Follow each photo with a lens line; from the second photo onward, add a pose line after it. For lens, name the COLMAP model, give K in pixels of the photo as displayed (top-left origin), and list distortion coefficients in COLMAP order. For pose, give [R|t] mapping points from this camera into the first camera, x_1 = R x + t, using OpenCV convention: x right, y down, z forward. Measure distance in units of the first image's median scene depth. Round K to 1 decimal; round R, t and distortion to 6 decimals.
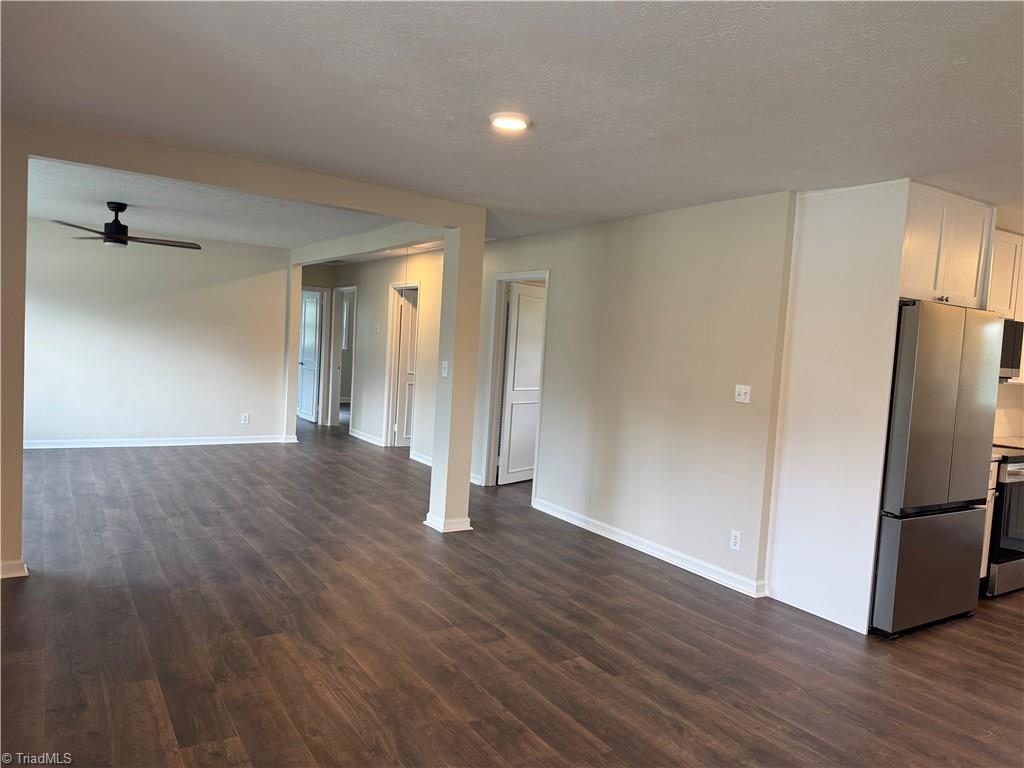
lens RADIAL K [[716.8, 0, 512.0], [0, 716.8, 384.0], [0, 0, 1]] dist [-0.020771, -0.001303]
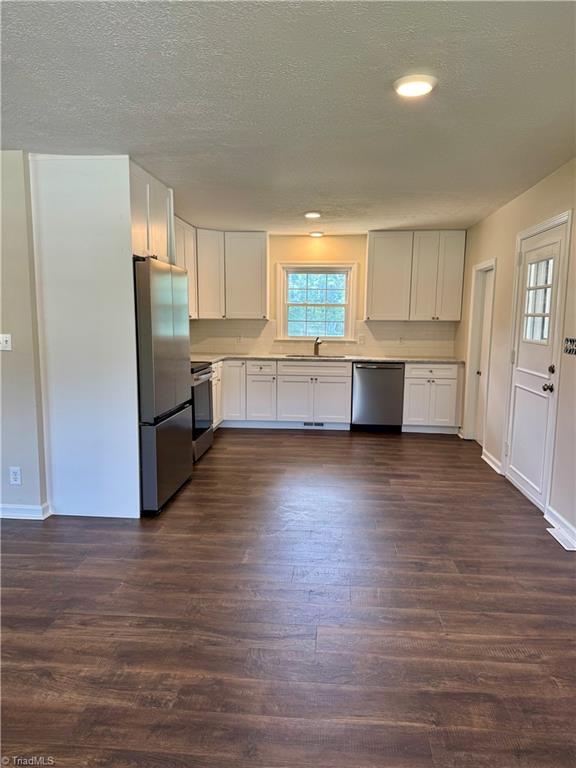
lens RADIAL K [[537.6, 0, 288.7], [0, 537.6, 373.0], [0, 0, 1]] dist [-0.020771, -0.001303]
pose [[0.602244, -0.144702, 0.785088, -0.072078], [0.077013, 0.989379, 0.123279, -0.009486], [-0.794589, -0.013782, 0.606991, 0.207170]]
